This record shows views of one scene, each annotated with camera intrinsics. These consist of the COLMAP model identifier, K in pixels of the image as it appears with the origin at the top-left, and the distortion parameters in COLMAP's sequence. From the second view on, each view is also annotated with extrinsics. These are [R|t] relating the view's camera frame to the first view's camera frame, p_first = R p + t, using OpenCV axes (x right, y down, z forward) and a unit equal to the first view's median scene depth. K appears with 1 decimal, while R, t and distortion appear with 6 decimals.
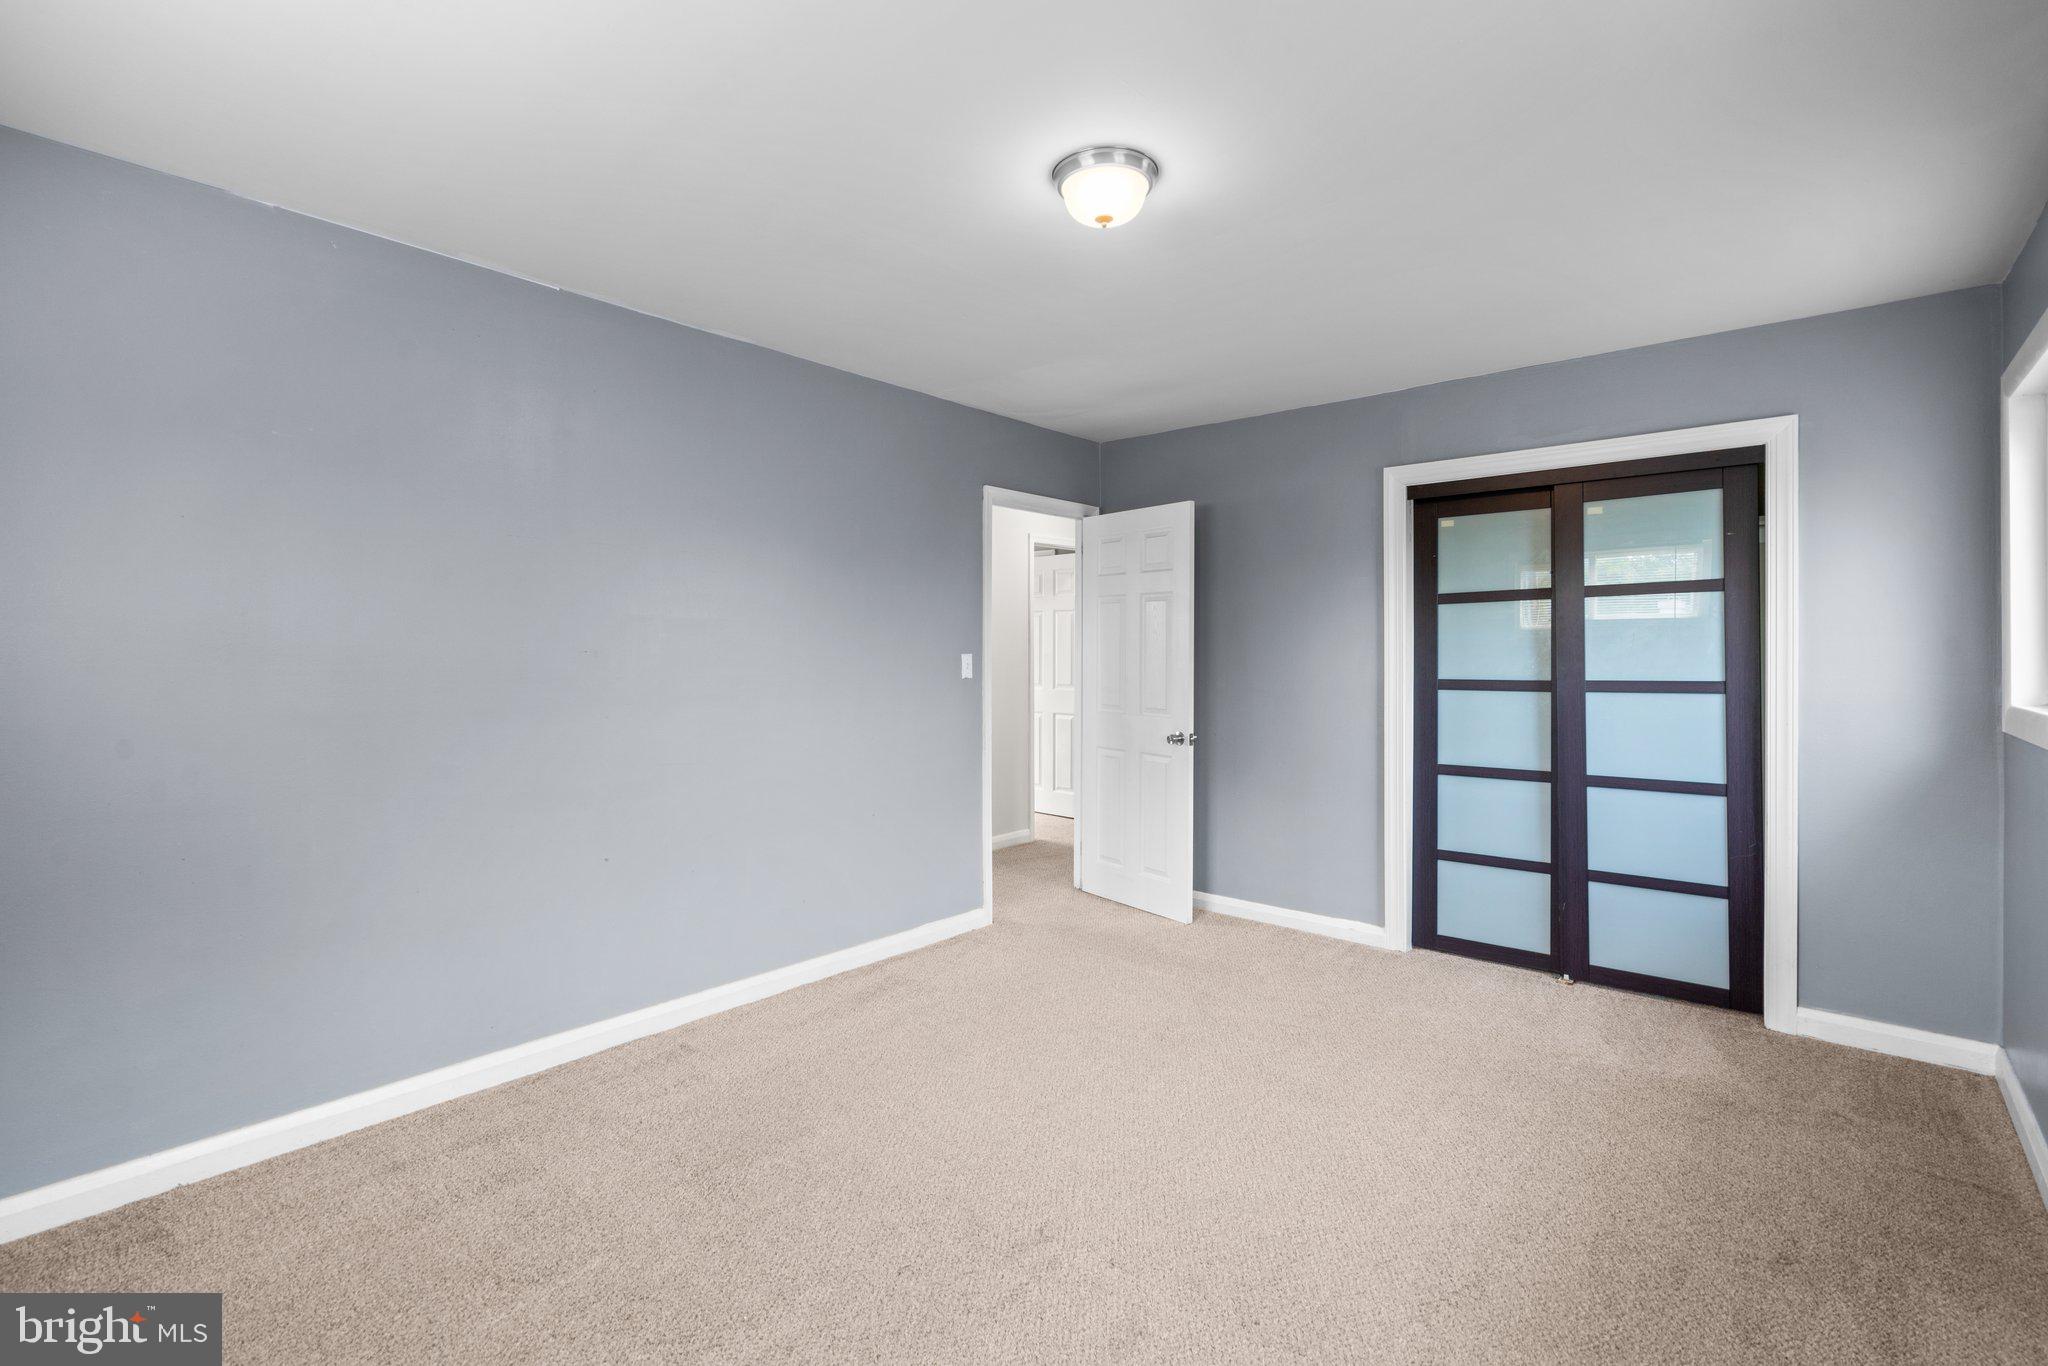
lens RADIAL K [[930.0, 0, 1015.4], [0, 930.0, 643.6], [0, 0, 1]] dist [-0.013902, 0.000764]
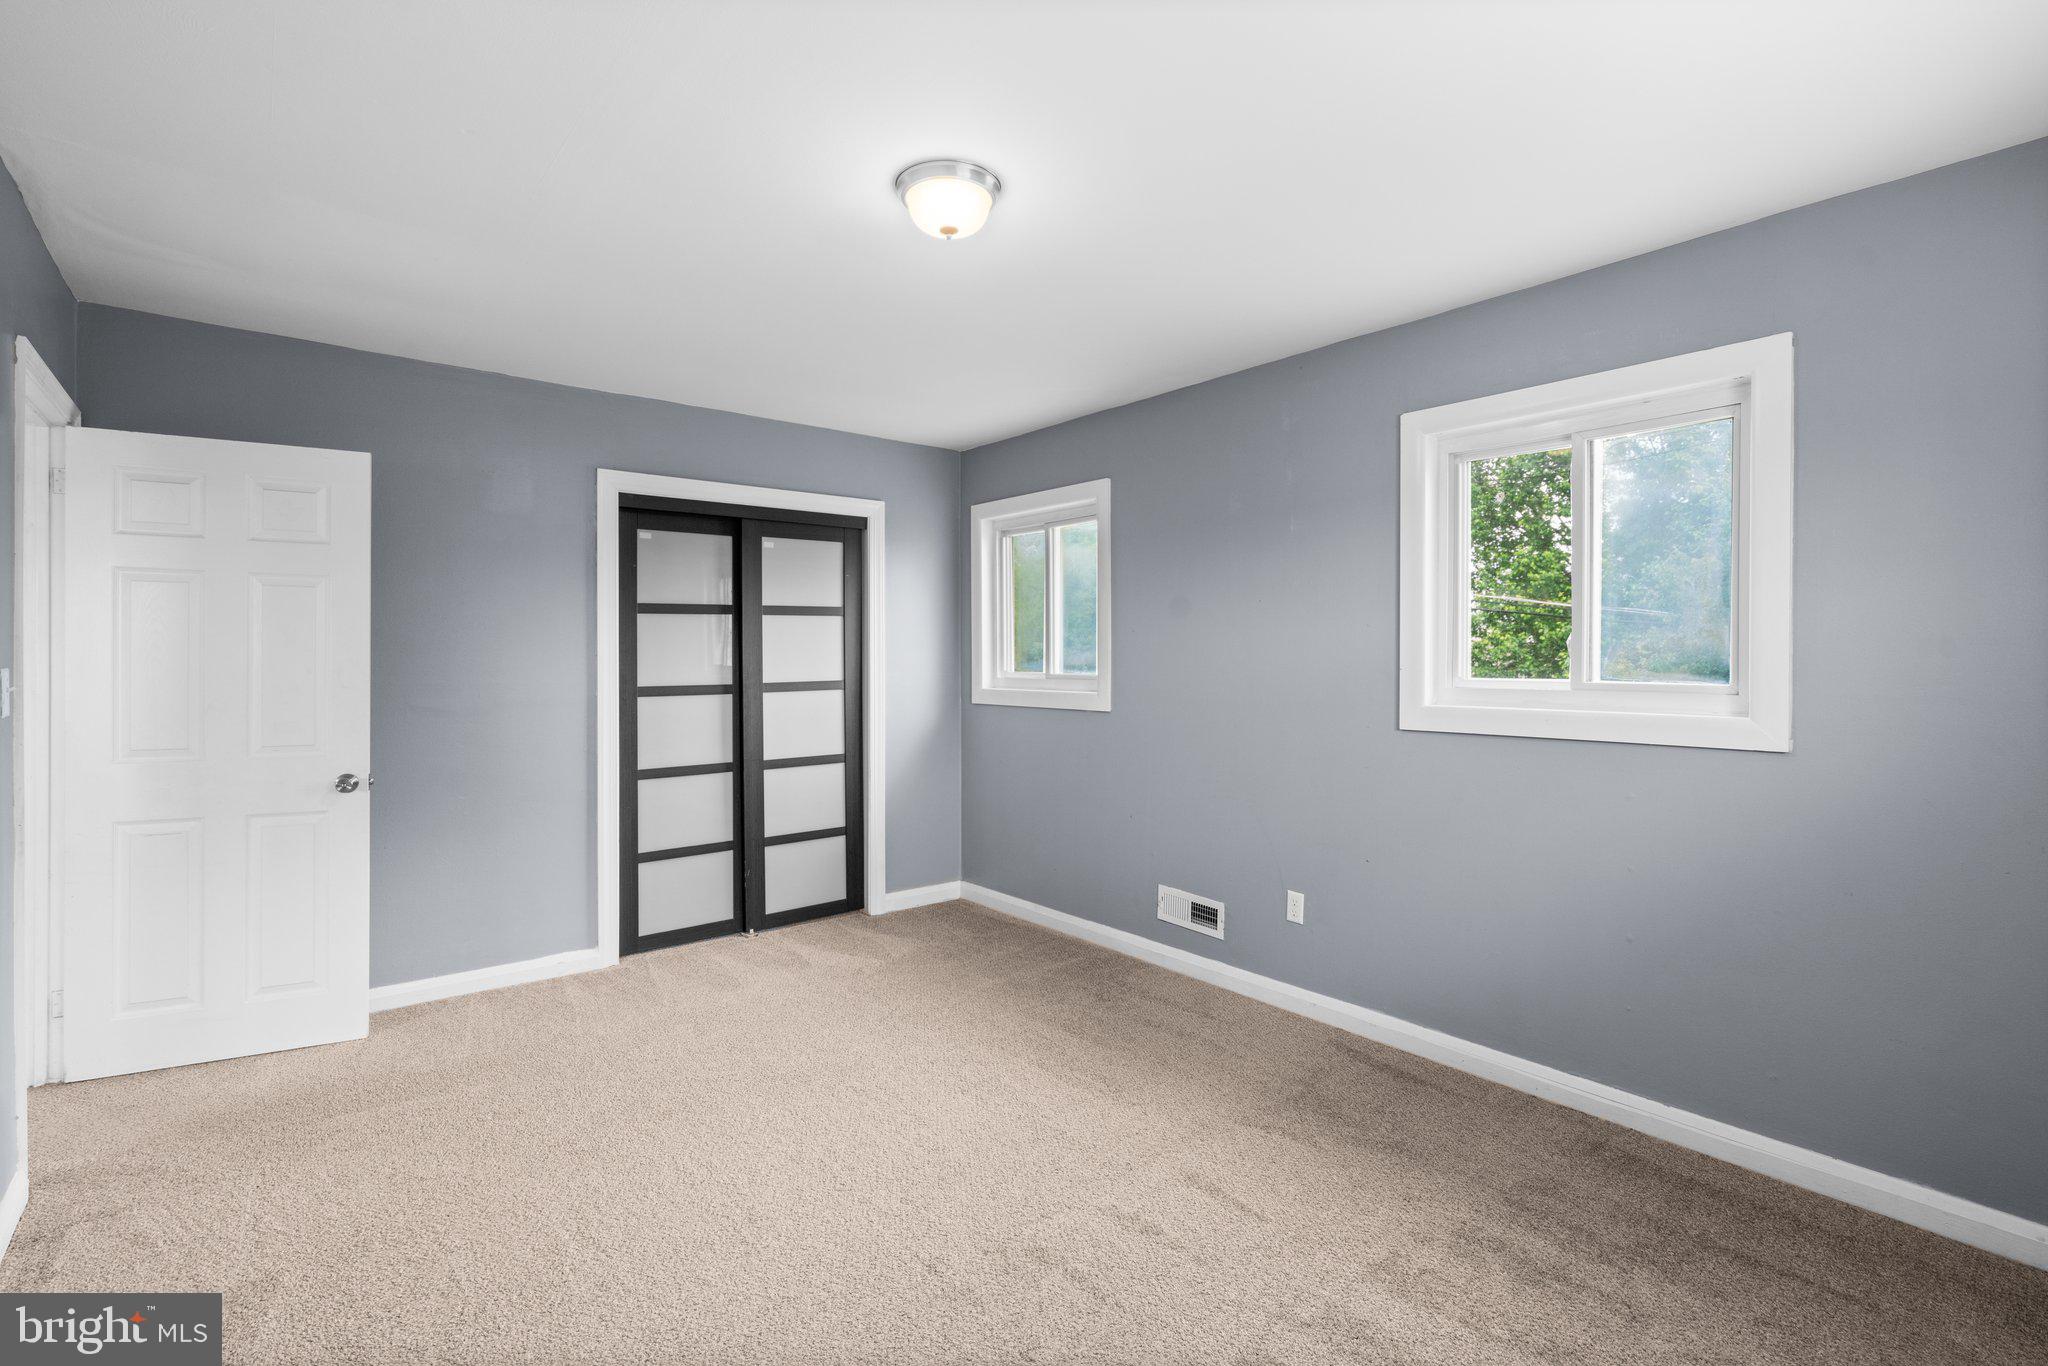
lens RADIAL K [[930.0, 0, 1024.8], [0, 930.0, 657.0], [0, 0, 1]] dist [-0.013902, 0.000764]
pose [[0.161134, -0.001648, 0.986931, -0.522161], [-0.005537, 0.999981, 0.002573, 0.000611], [-0.986917, -0.005880, 0.161121, 0.451027]]
